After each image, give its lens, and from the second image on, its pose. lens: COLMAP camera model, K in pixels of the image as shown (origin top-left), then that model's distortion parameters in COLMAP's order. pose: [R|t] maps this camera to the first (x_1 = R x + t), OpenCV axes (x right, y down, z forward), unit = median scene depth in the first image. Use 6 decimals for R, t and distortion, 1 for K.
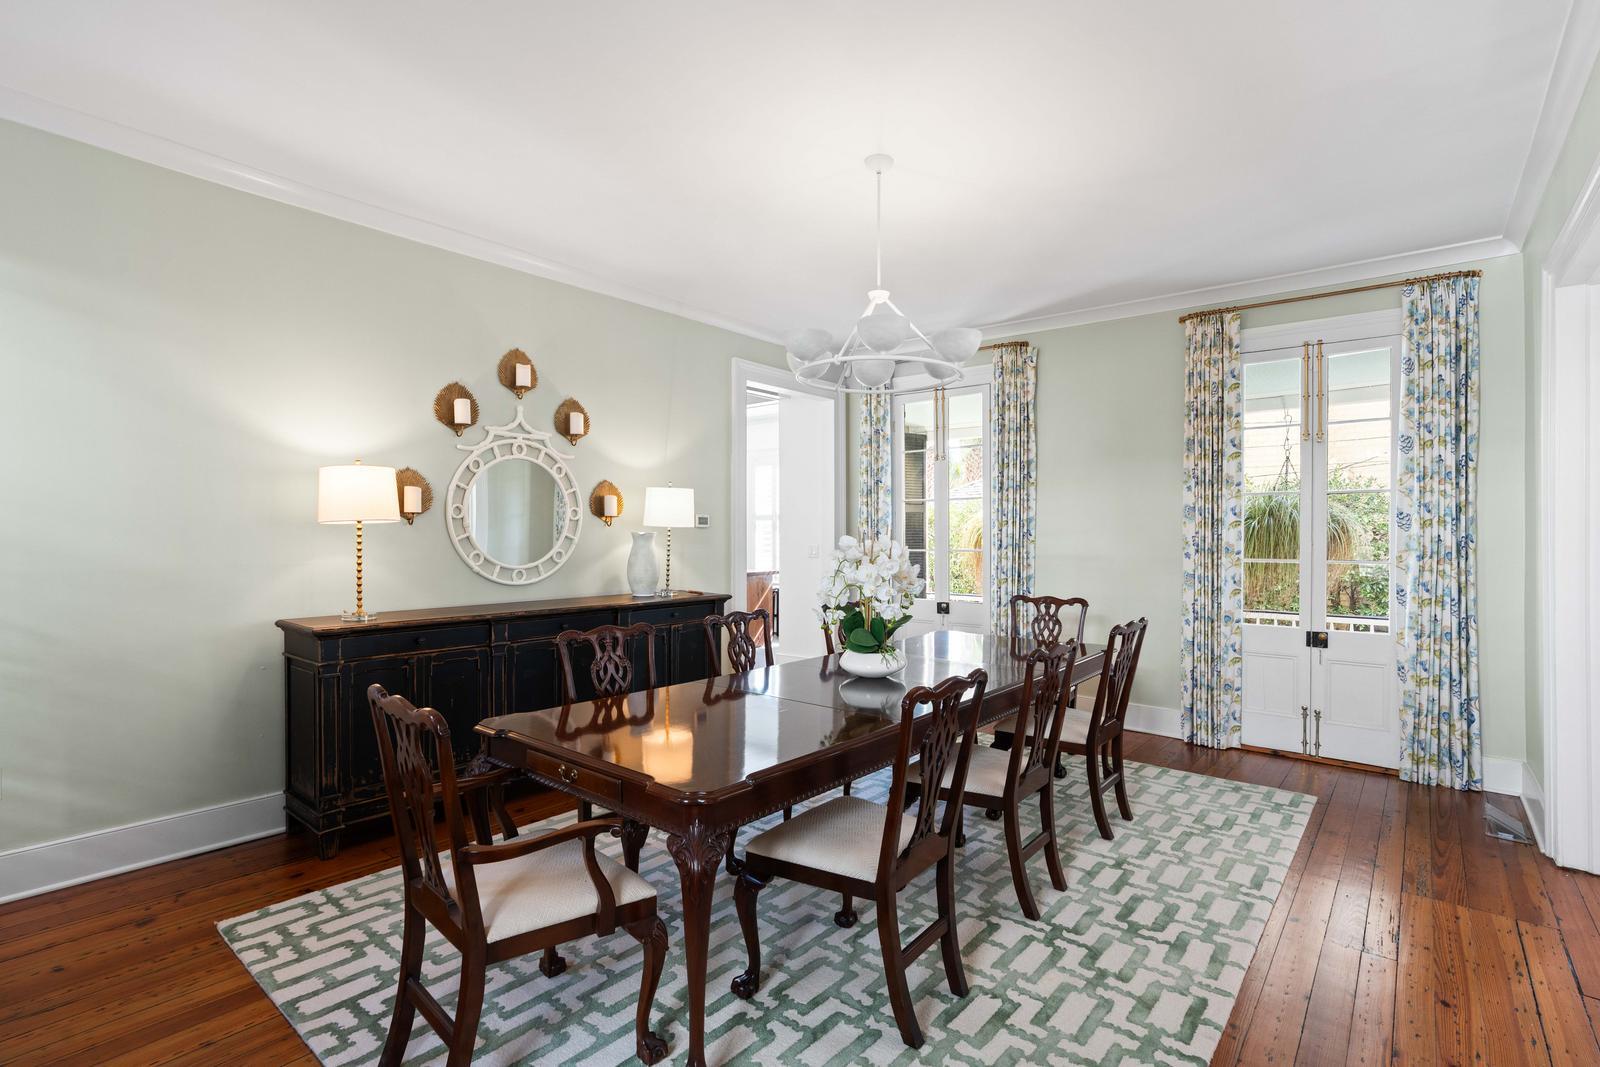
lens RADIAL K [[751.7, 0, 800.0], [0, 751.7, 533.5], [0, 0, 1]] dist [-0.000142, 0.000389]
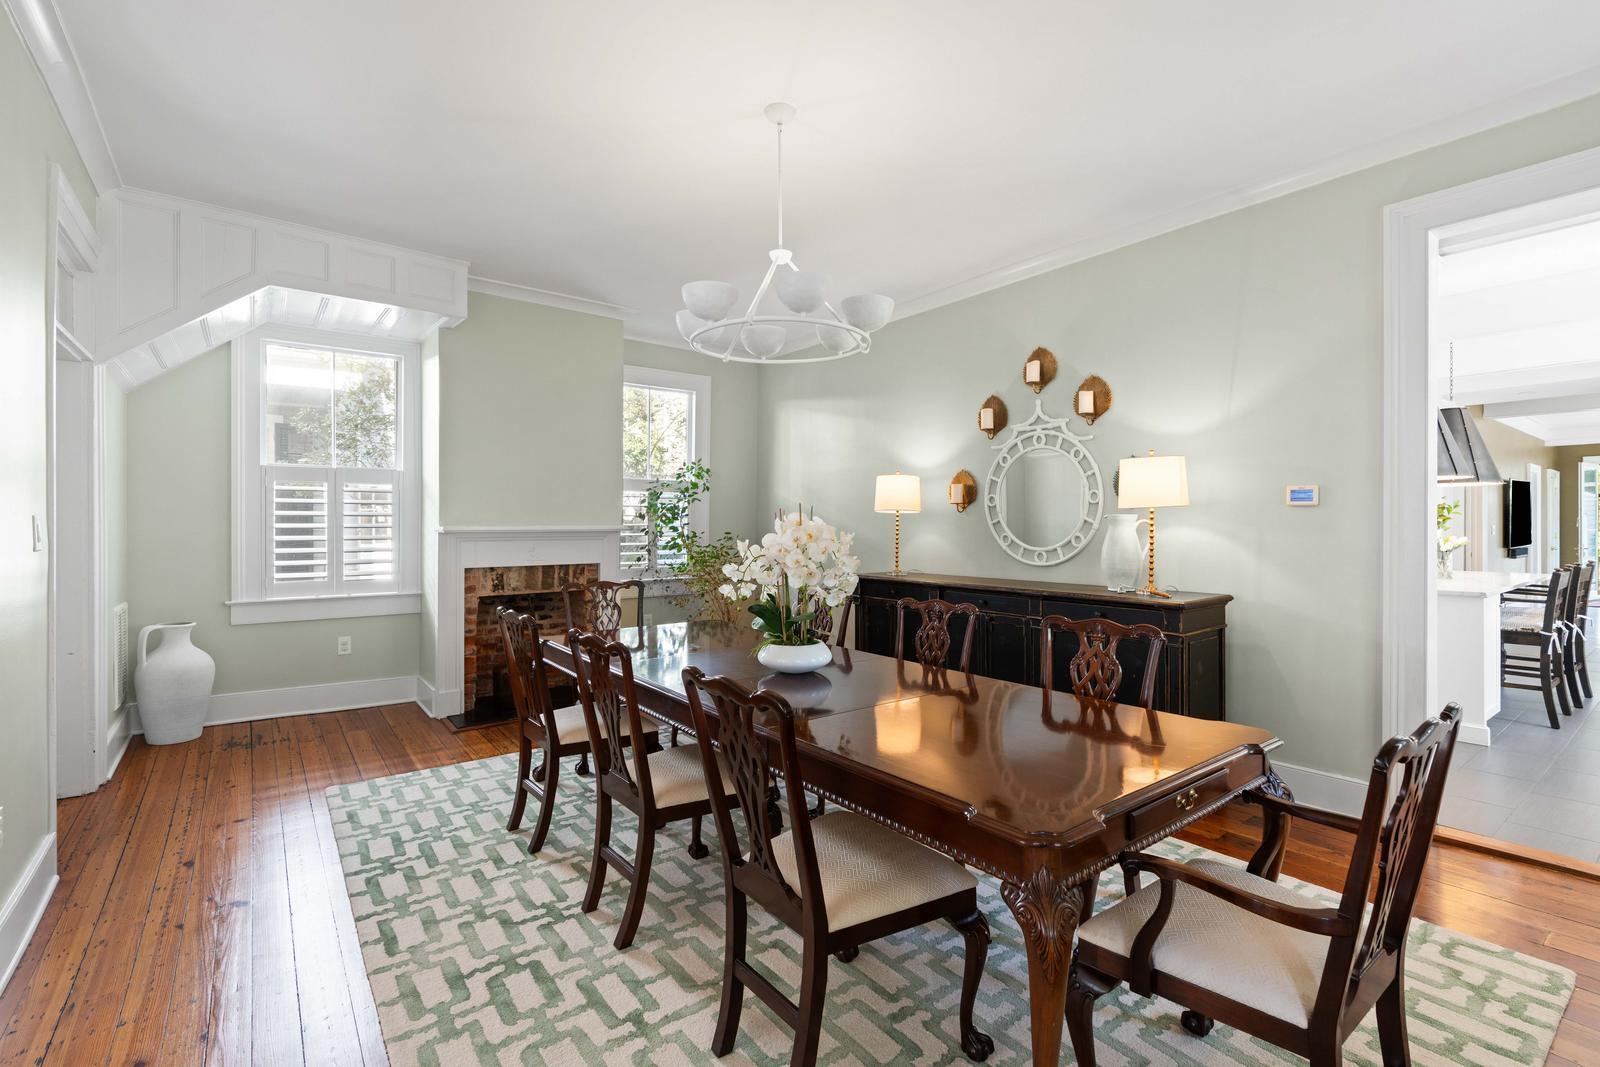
lens RADIAL K [[717.3, 0, 803.6], [0, 717.3, 509.6], [0, 0, 1]] dist [-0.001822, -0.000104]
pose [[-0.225401, -0.025846, -0.973923, 1.174080], [0.001086, 0.999641, -0.026780, 0.025486], [0.974265, -0.007094, -0.225292, 1.504614]]
